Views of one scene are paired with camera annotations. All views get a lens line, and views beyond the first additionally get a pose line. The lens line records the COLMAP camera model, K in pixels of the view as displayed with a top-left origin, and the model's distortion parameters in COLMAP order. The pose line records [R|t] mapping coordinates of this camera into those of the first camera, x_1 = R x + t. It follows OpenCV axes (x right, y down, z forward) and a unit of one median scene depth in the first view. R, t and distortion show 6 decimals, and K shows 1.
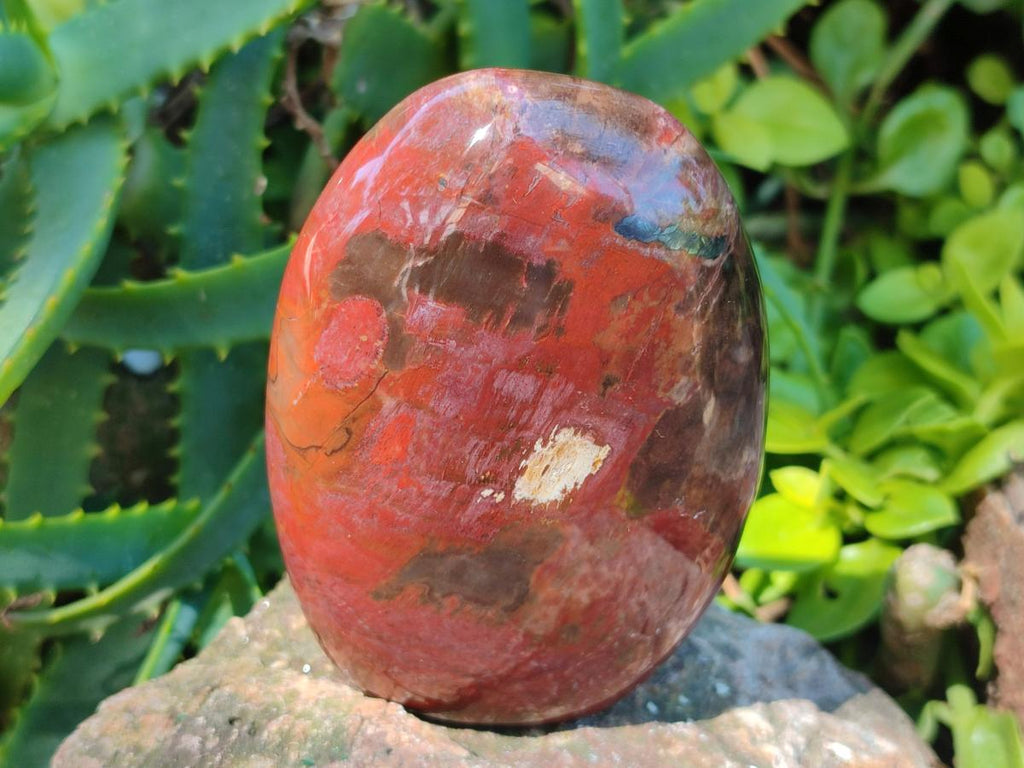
lens RADIAL K [[1505.7, 0, 507.1], [0, 1505.7, 381.3], [0, 0, 1]] dist [0.343161, -2.368895]
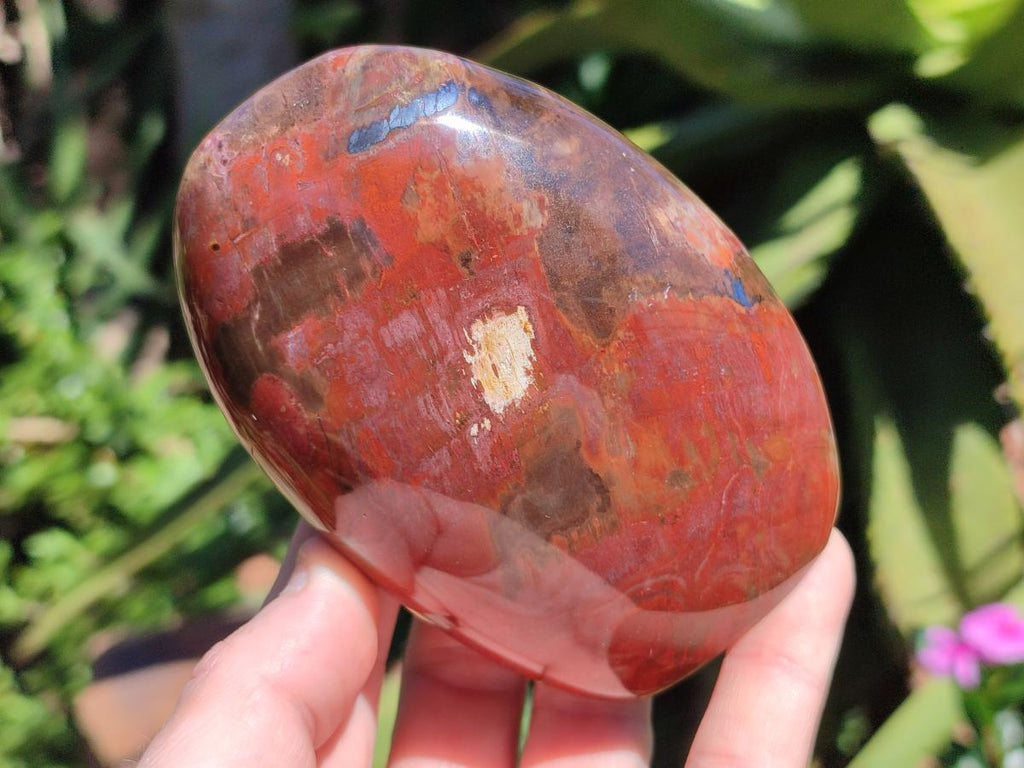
lens RADIAL K [[1505.7, 0, 507.1], [0, 1505.7, 381.3], [0, 0, 1]] dist [0.343161, -2.368895]
pose [[0.655915, -0.729134, -0.195292, 0.219635], [0.659004, 0.679309, -0.322884, 0.390357], [0.368090, 0.083086, 0.926071, 0.094418]]
